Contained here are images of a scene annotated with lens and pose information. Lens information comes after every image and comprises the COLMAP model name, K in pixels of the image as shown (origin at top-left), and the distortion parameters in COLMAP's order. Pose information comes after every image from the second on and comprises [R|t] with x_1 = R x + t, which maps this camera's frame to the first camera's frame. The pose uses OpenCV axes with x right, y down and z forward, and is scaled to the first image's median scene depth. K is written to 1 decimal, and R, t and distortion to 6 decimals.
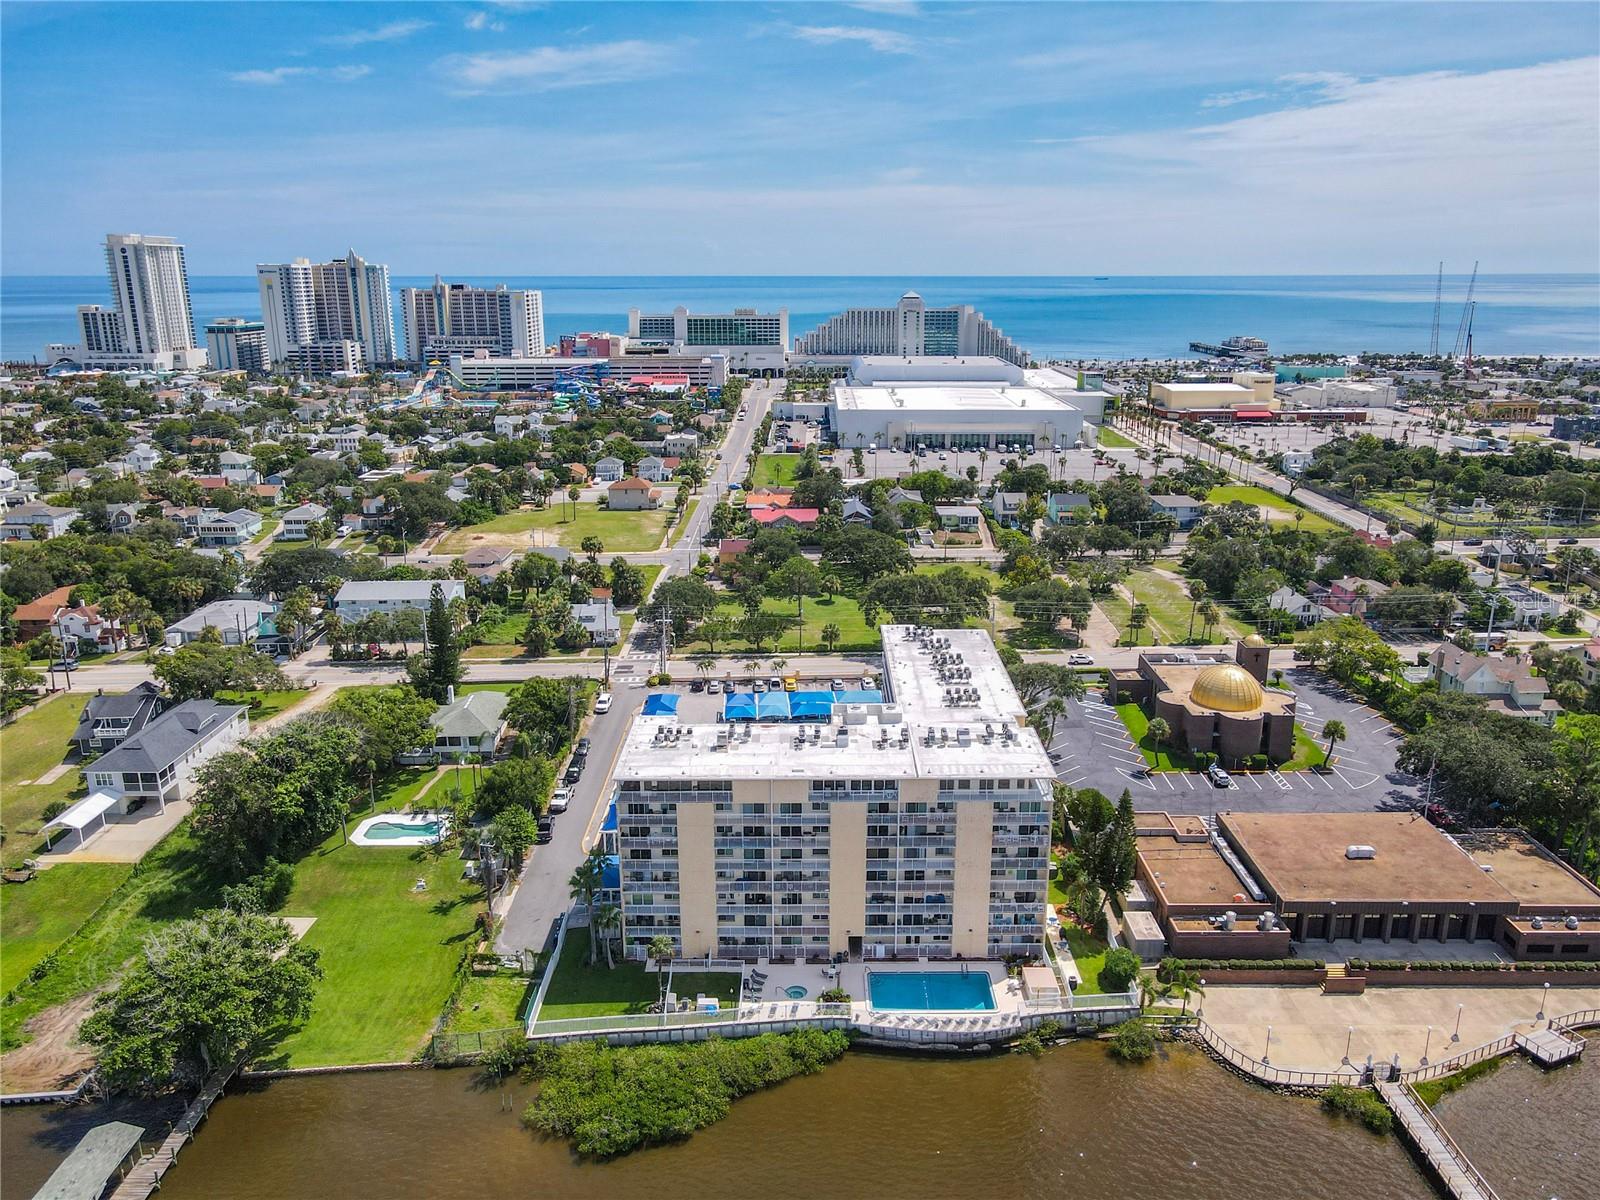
lens RADIAL K [[1169.0, 0, 816.4], [0, 1169.0, 598.2], [0, 0, 1]] dist [0.015119, 0.007022]
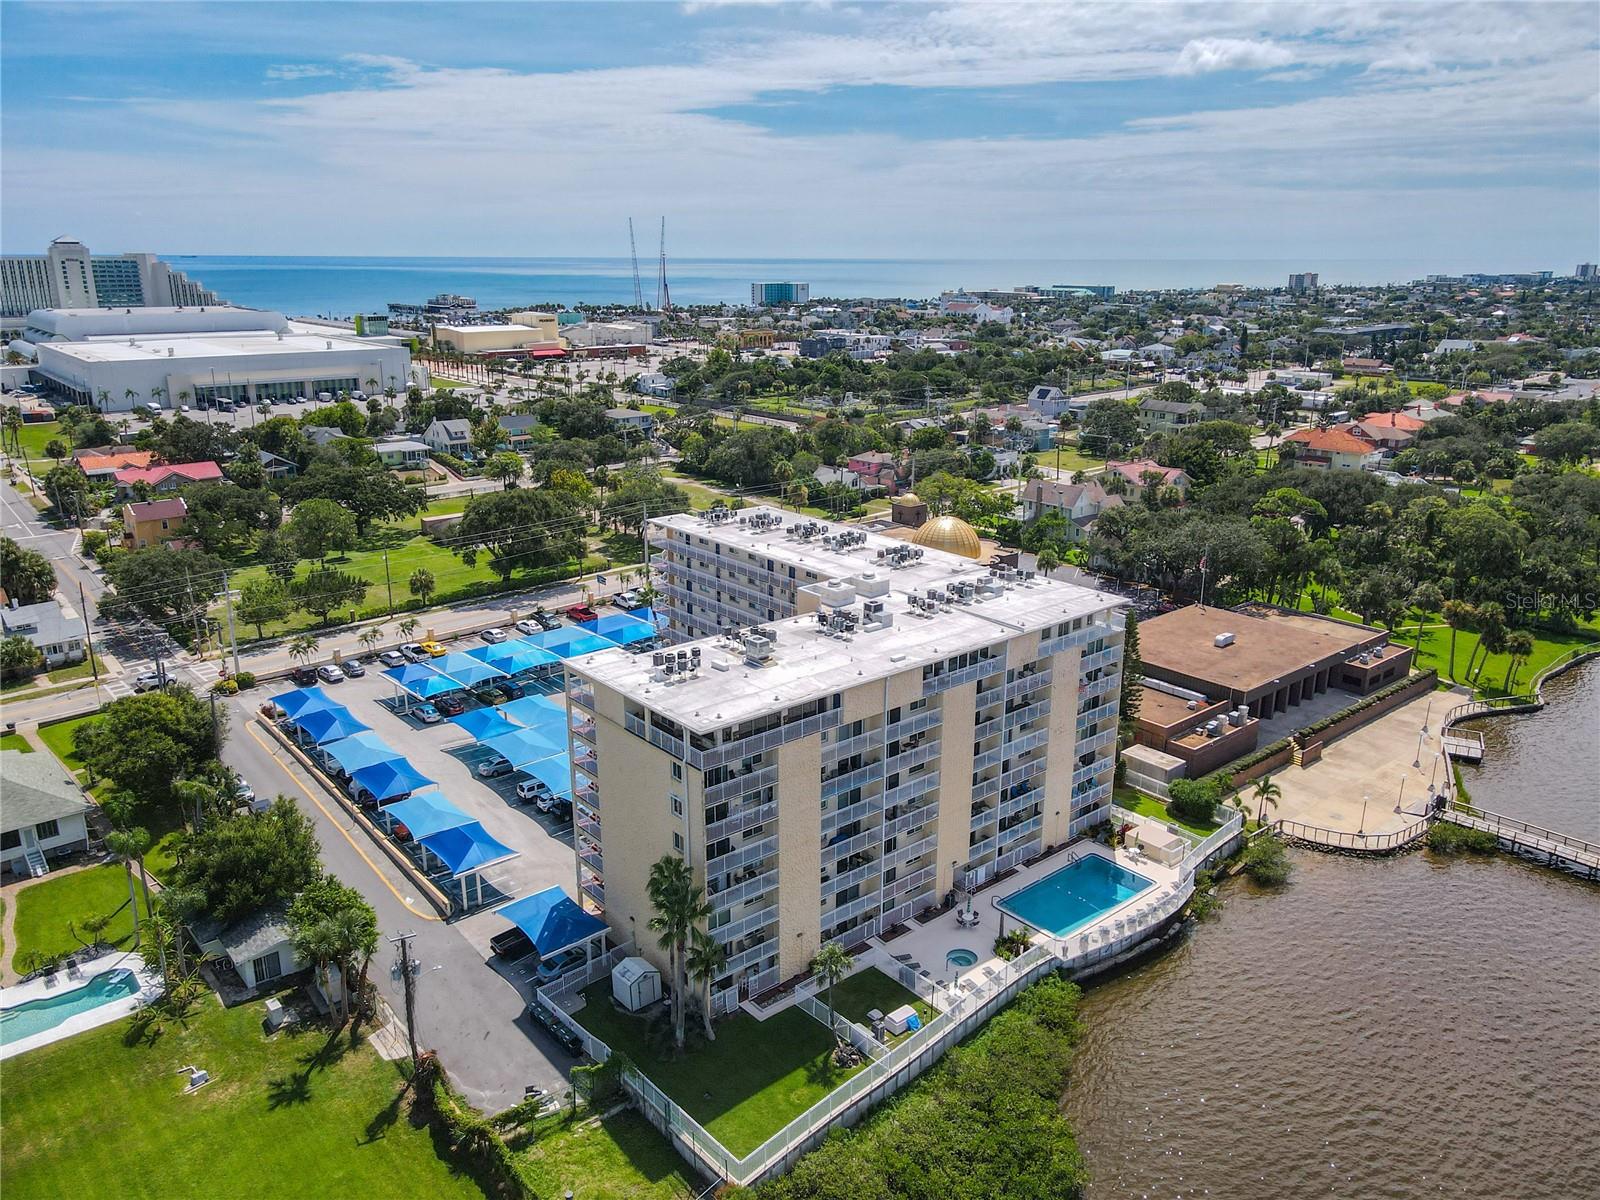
lens RADIAL K [[1167.2, 0, 815.0], [0, 1167.2, 595.7], [0, 0, 1]] dist [0.023267, -0.010686]
pose [[0.761500, -0.177373, 0.623423, -0.454607], [0.169609, 0.982844, 0.072459, 0.045639], [-0.625580, 0.050561, 0.778520, 0.443732]]
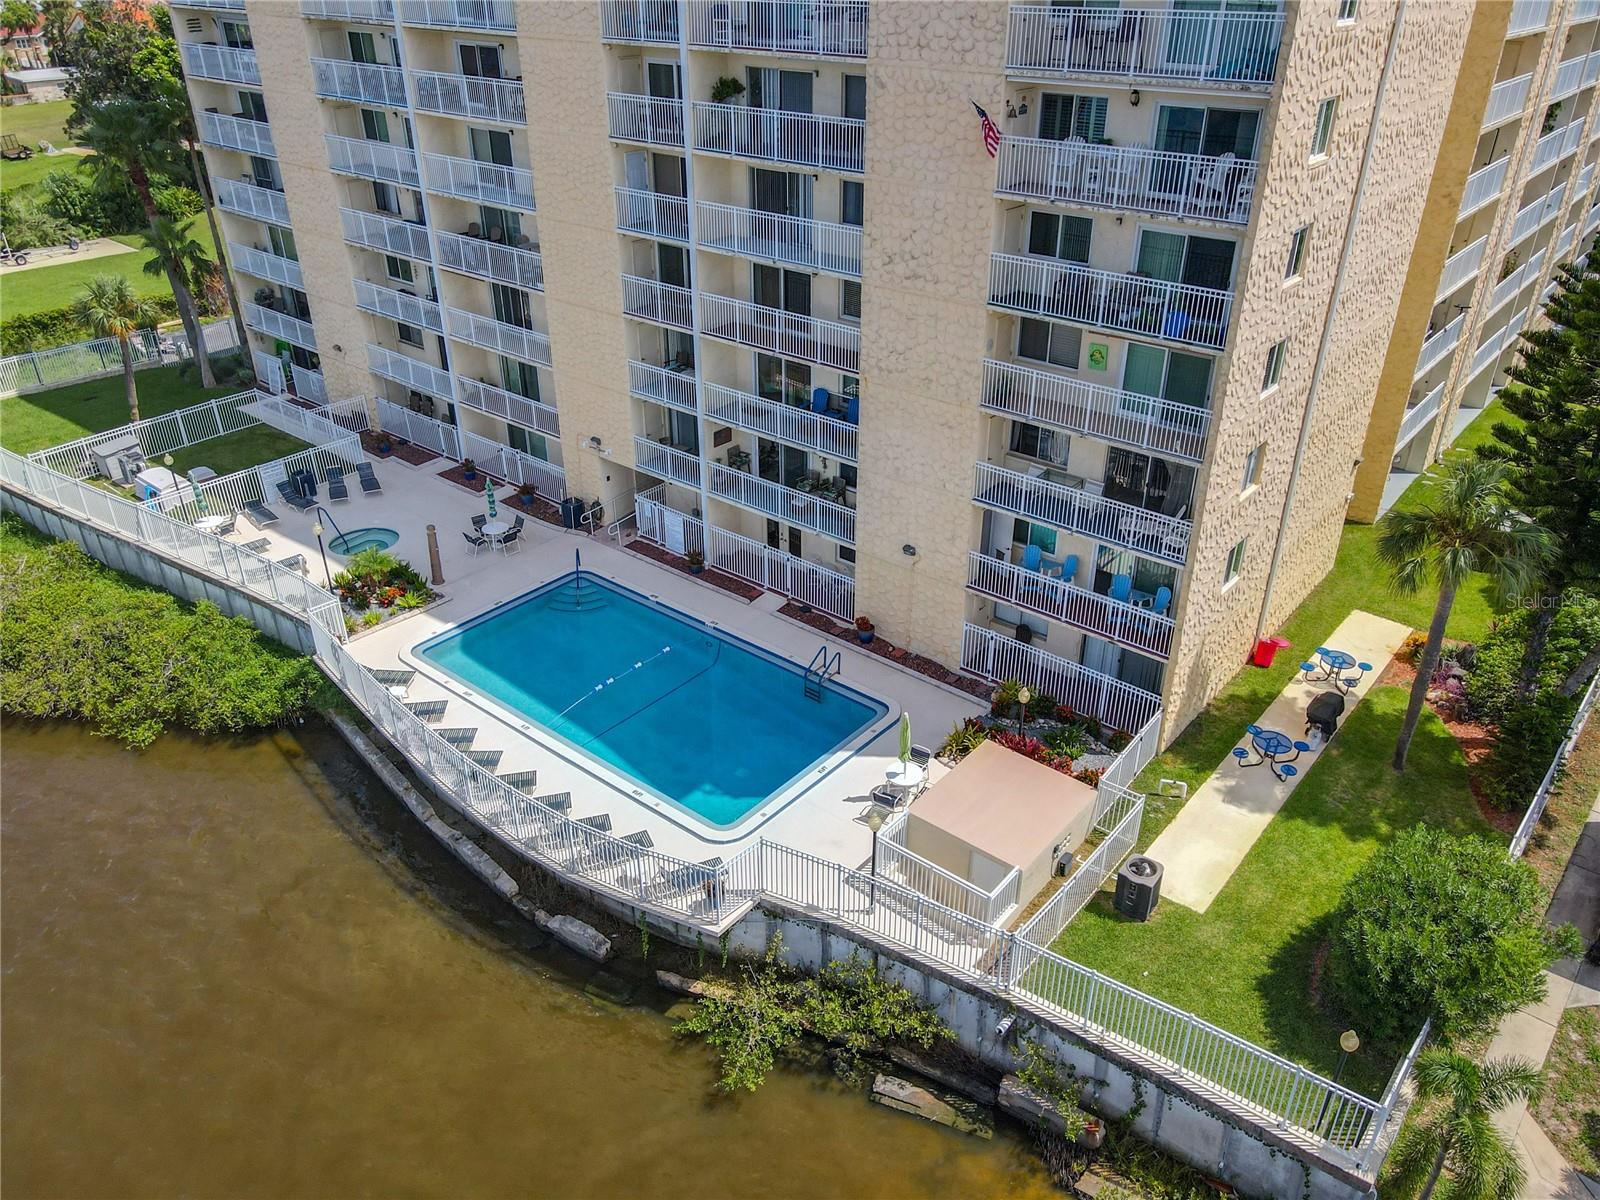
lens RADIAL K [[1167.2, 0, 815.0], [0, 1167.2, 595.7], [0, 0, 1]] dist [0.023267, -0.010686]
pose [[0.770650, 0.314441, -0.554279, 0.251364], [-0.175406, 0.940856, 0.289866, 0.211423], [0.612643, -0.126161, 0.780226, 0.746111]]
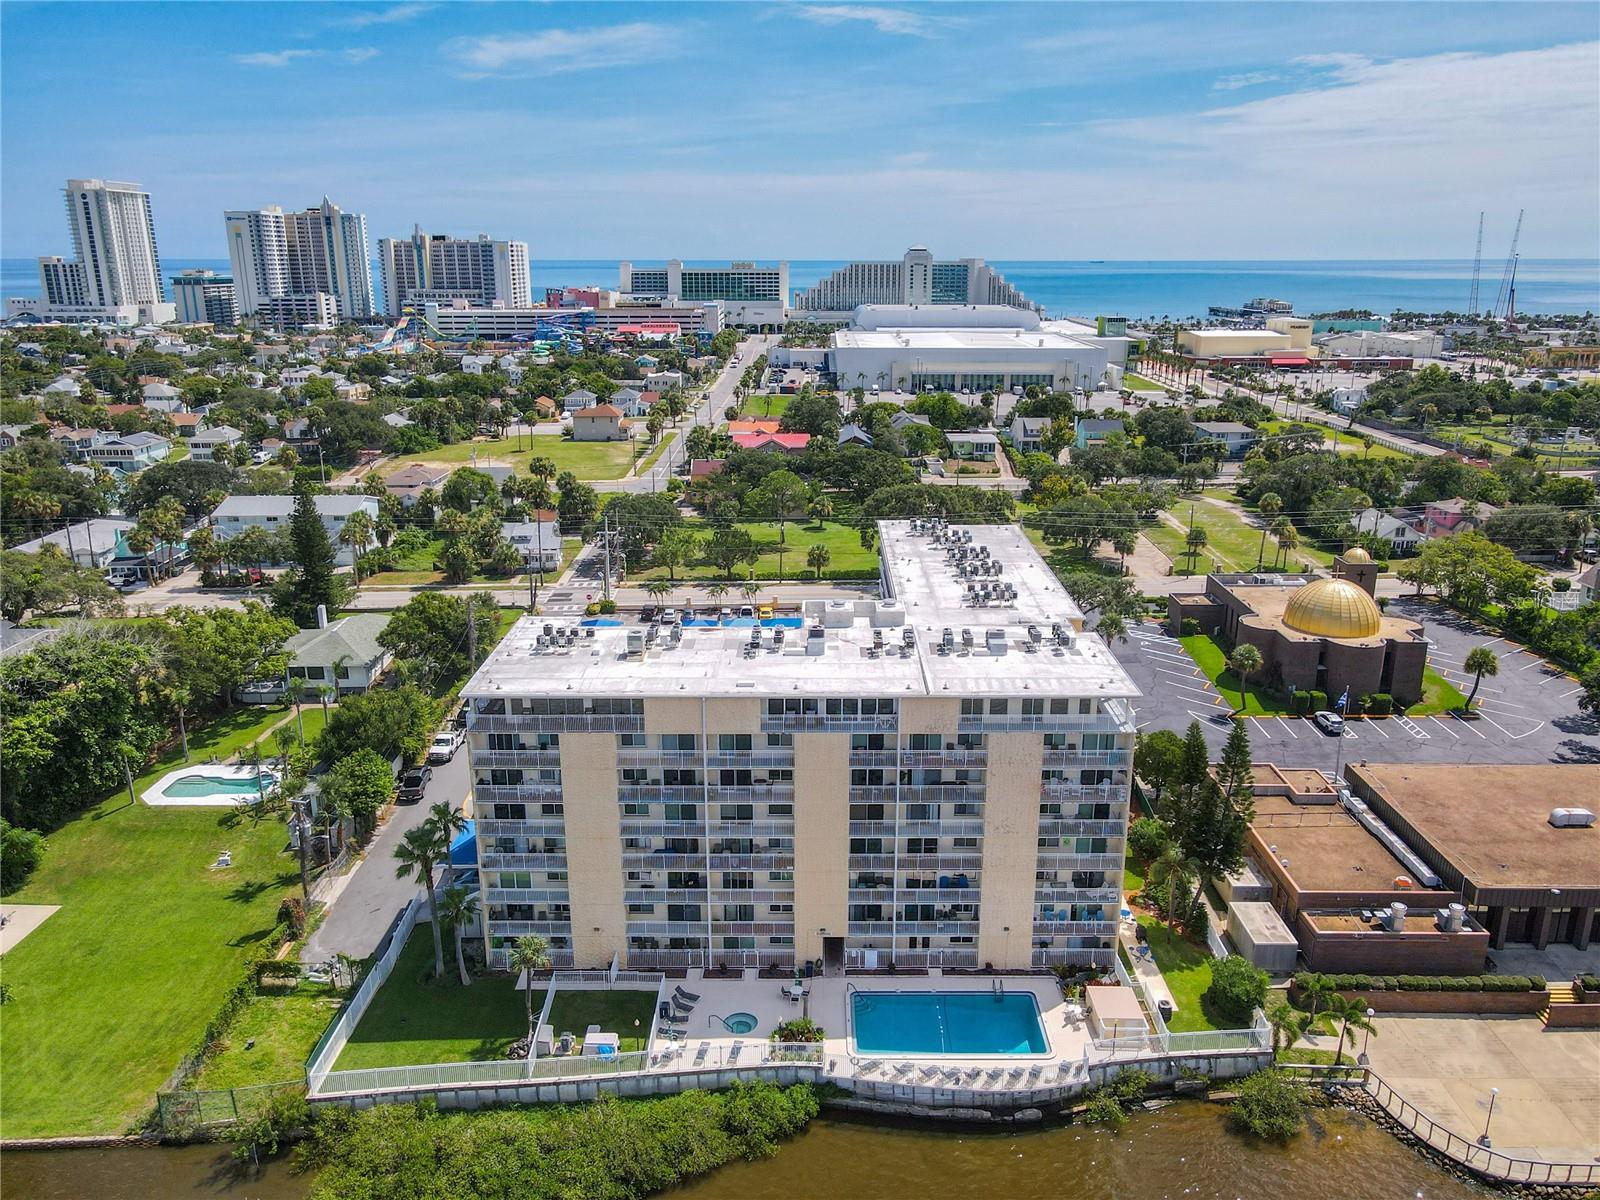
lens RADIAL K [[1168.9, 0, 815.9], [0, 1168.9, 595.4], [0, 0, 1]] dist [0.029868, -0.017030]
pose [[0.999982, 0.003335, -0.004899, 0.024865], [-0.003290, 0.999952, 0.009255, 0.084360], [0.004930, -0.009239, 0.999945, 0.319594]]
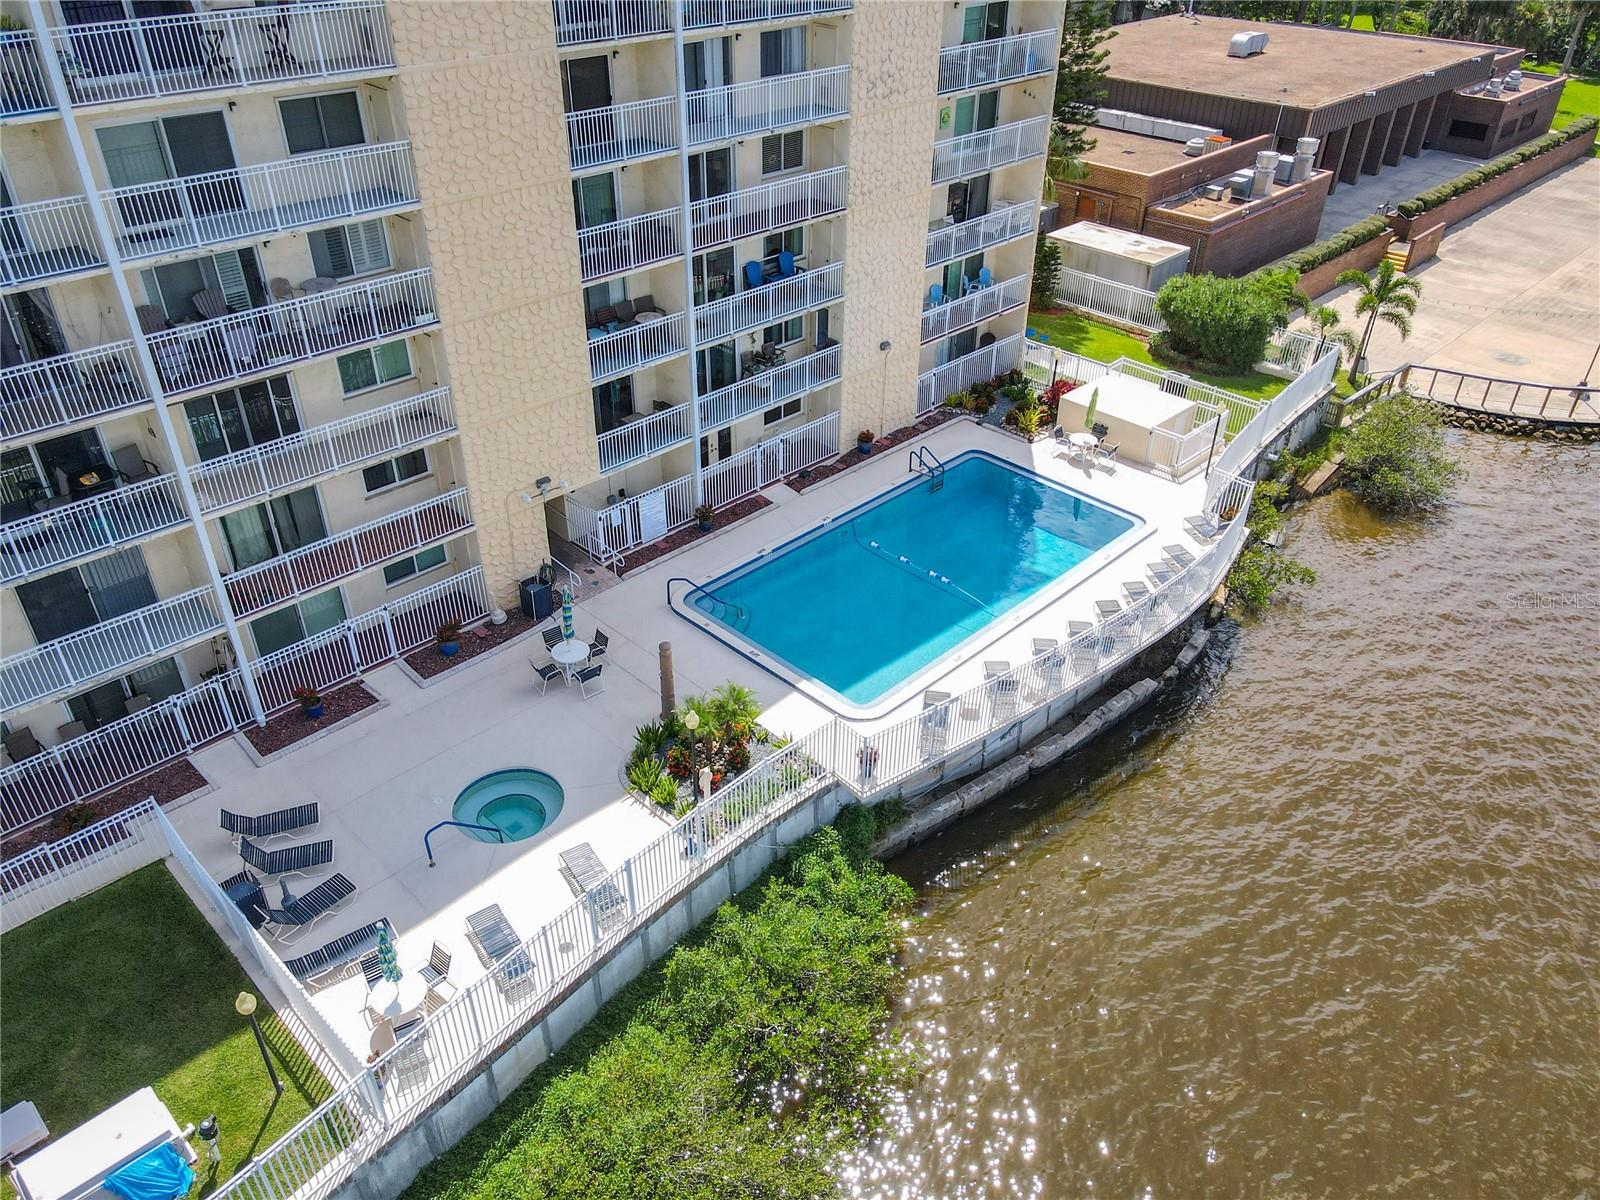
lens RADIAL K [[1167.2, 0, 815.0], [0, 1167.2, 595.7], [0, 0, 1]] dist [0.023267, -0.010686]
pose [[0.699600, -0.385726, 0.601478, -0.081328], [0.174088, 0.908423, 0.380081, 0.215045], [-0.693004, -0.161195, 0.702682, 0.755737]]
